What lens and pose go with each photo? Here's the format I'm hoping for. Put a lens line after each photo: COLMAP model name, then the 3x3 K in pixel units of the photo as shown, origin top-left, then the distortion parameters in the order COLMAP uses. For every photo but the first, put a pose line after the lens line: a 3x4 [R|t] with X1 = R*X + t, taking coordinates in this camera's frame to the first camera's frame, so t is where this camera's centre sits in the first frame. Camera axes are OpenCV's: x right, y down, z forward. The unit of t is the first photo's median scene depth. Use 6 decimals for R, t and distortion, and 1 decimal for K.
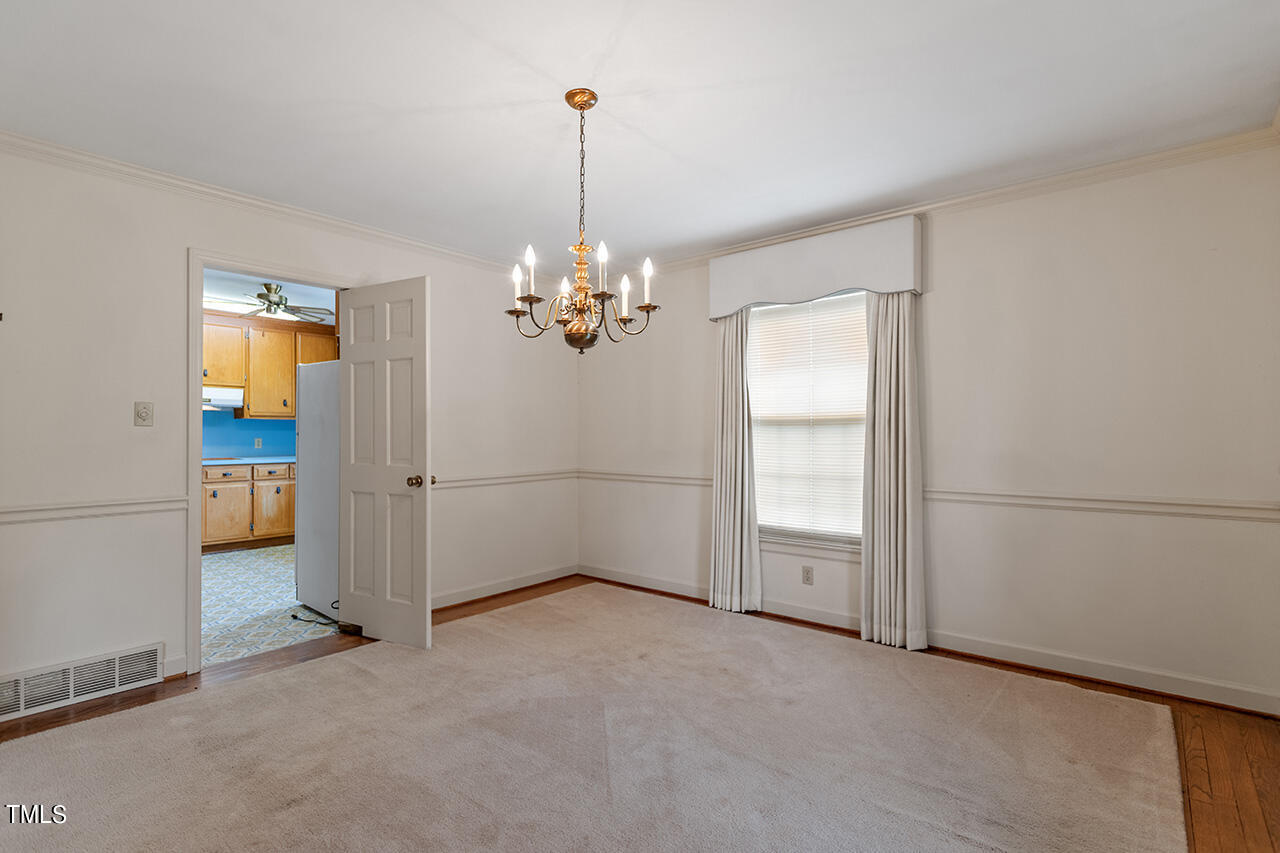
lens RADIAL K [[618.7, 0, 638.7], [0, 618.7, 435.1], [0, 0, 1]] dist [-0.005861, 0.001411]
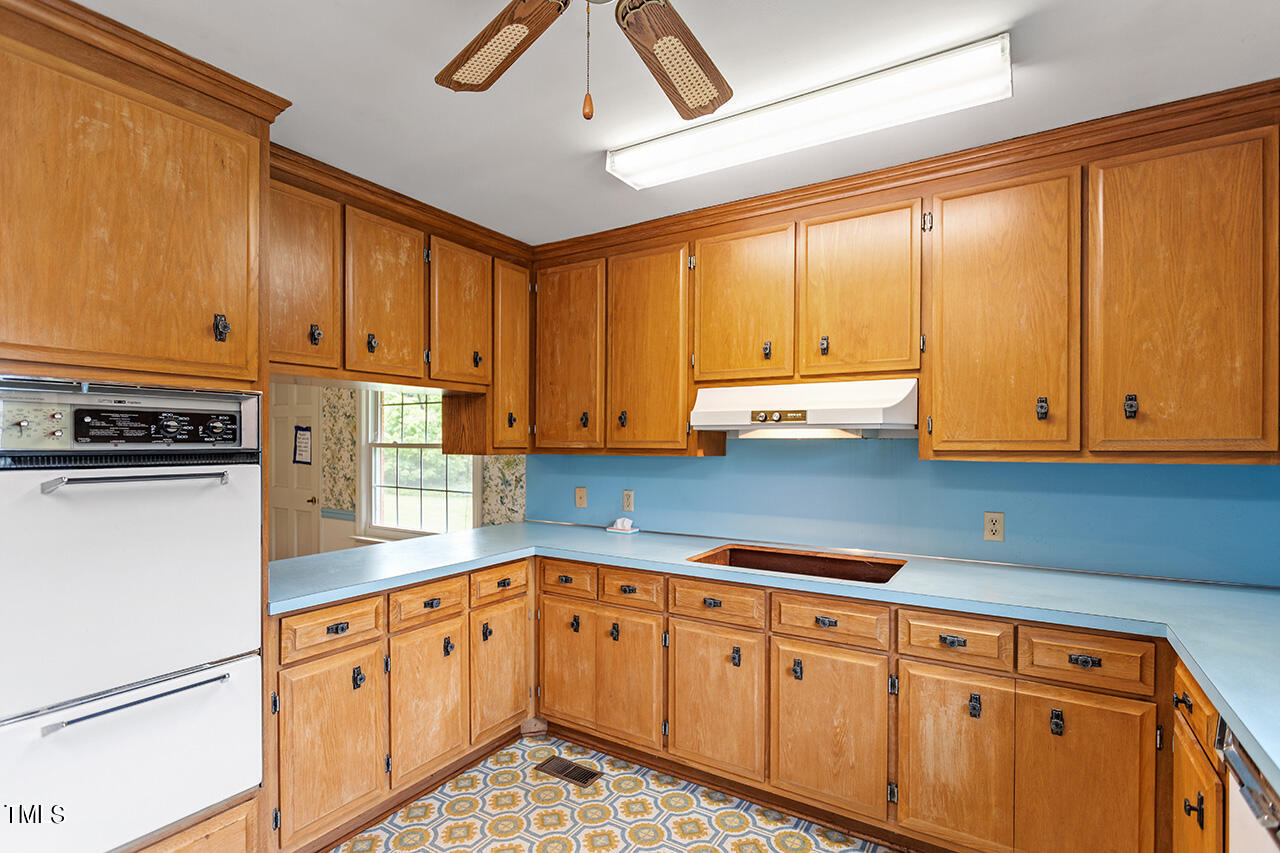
lens RADIAL K [[618.7, 0, 646.9], [0, 618.7, 446.9], [0, 0, 1]] dist [-0.005861, 0.001411]
pose [[0.149103, 0.011300, -0.988757, -0.317800], [0.001830, 0.999930, 0.011704, -0.039477], [0.988820, -0.003554, 0.149071, 0.808320]]
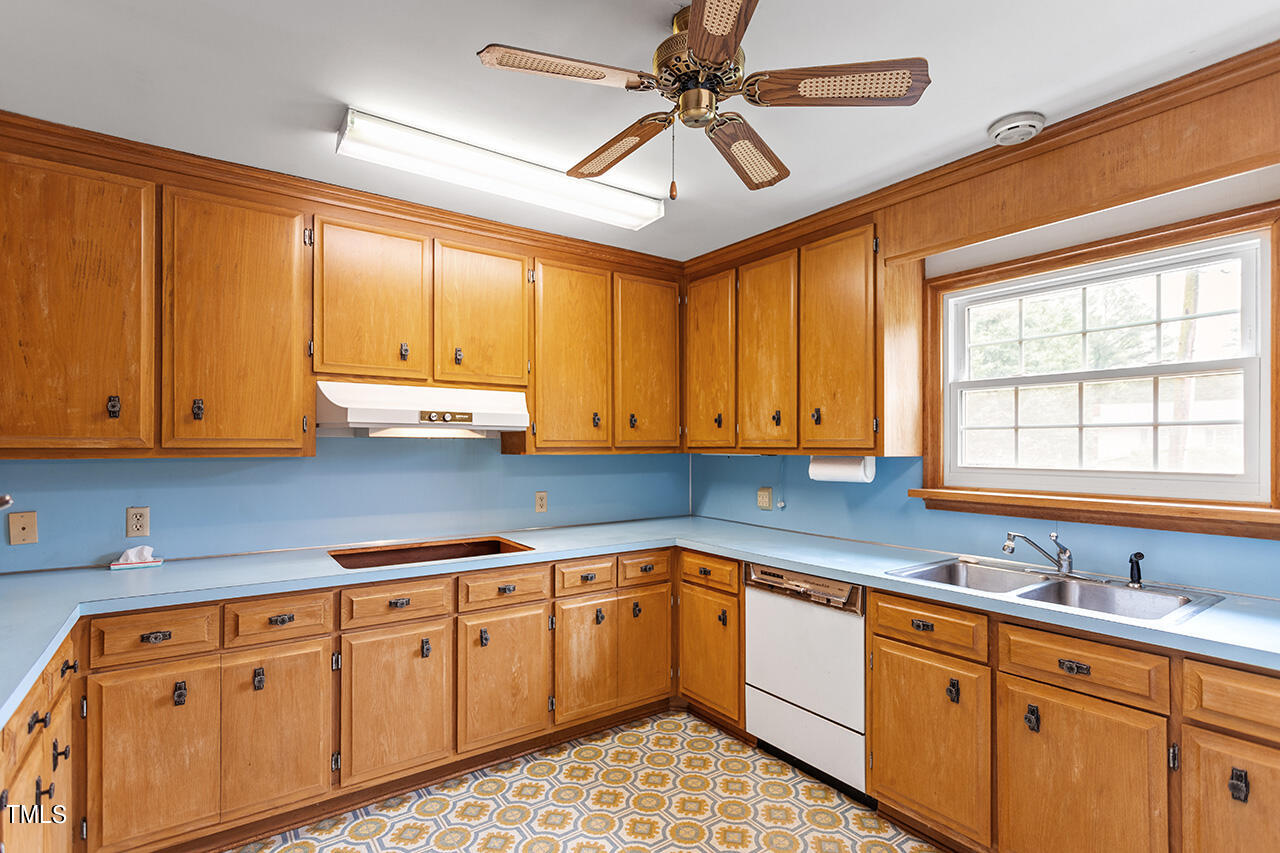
lens RADIAL K [[618.7, 0, 638.8], [0, 618.7, 439.8], [0, 0, 1]] dist [-0.005861, 0.001411]
pose [[0.972846, 0.003040, -0.231435, -0.457205], [-0.003947, 0.999986, -0.003457, -0.037463], [0.231421, 0.004277, 0.972844, 0.576169]]
